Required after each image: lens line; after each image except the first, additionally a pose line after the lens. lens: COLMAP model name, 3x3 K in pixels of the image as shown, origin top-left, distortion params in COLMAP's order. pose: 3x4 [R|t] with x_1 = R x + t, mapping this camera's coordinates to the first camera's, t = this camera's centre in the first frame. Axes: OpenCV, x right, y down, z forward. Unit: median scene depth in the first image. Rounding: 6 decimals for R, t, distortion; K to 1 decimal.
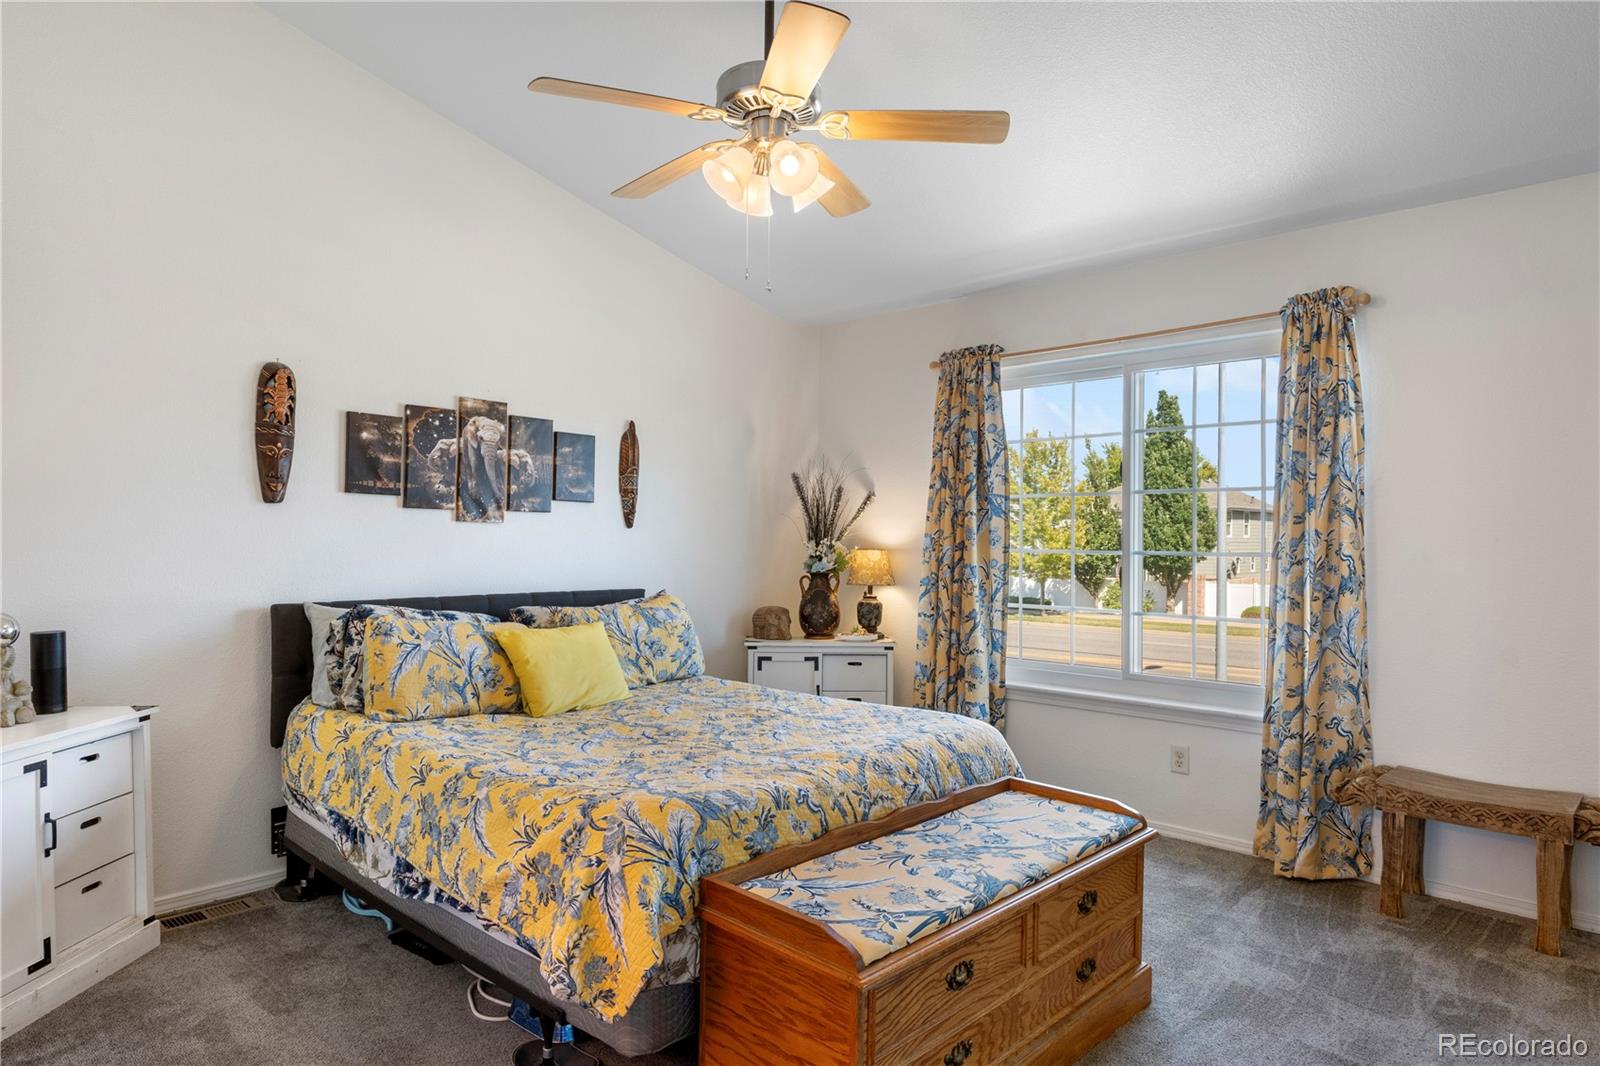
lens RADIAL K [[955.4, 0, 801.5], [0, 955.4, 539.5], [0, 0, 1]] dist [-0.006215, -0.000426]
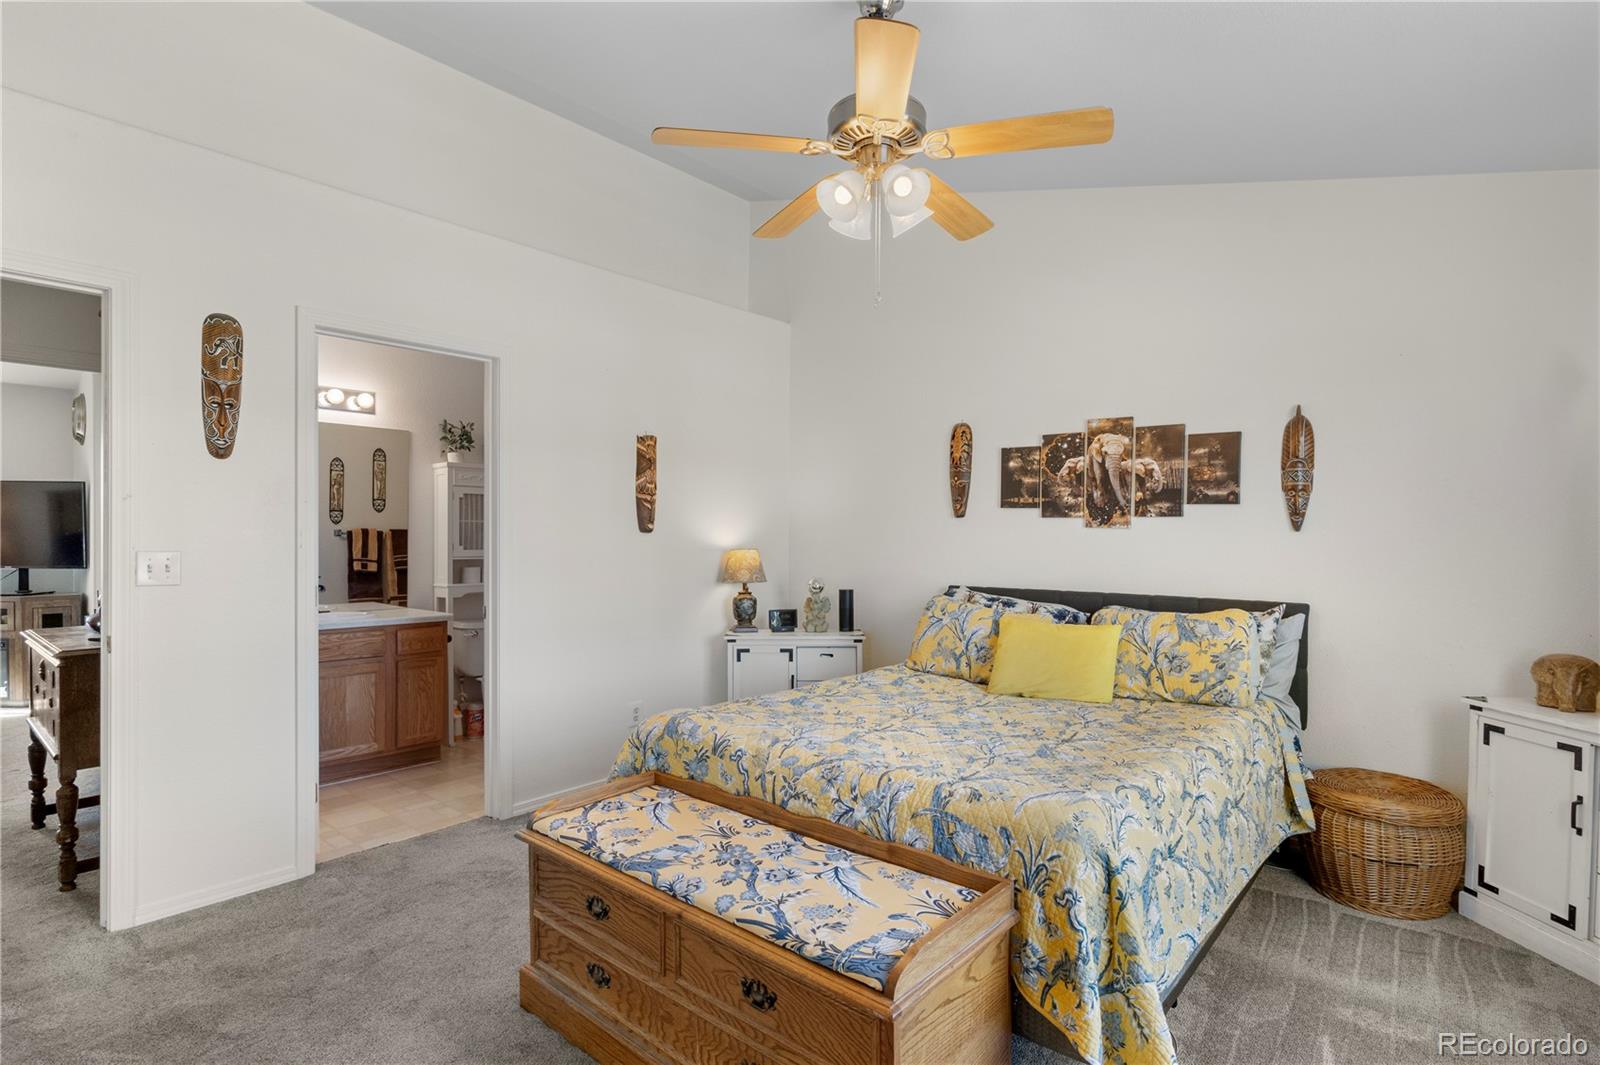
lens RADIAL K [[792.2, 0, 799.4], [0, 792.2, 539.2], [0, 0, 1]] dist [-0.005589, 0.000654]
pose [[0.043338, -0.001412, -0.999059, 0.598967], [-0.007316, 0.999972, -0.001730, -0.000452], [0.999034, 0.007384, 0.043326, 0.621924]]
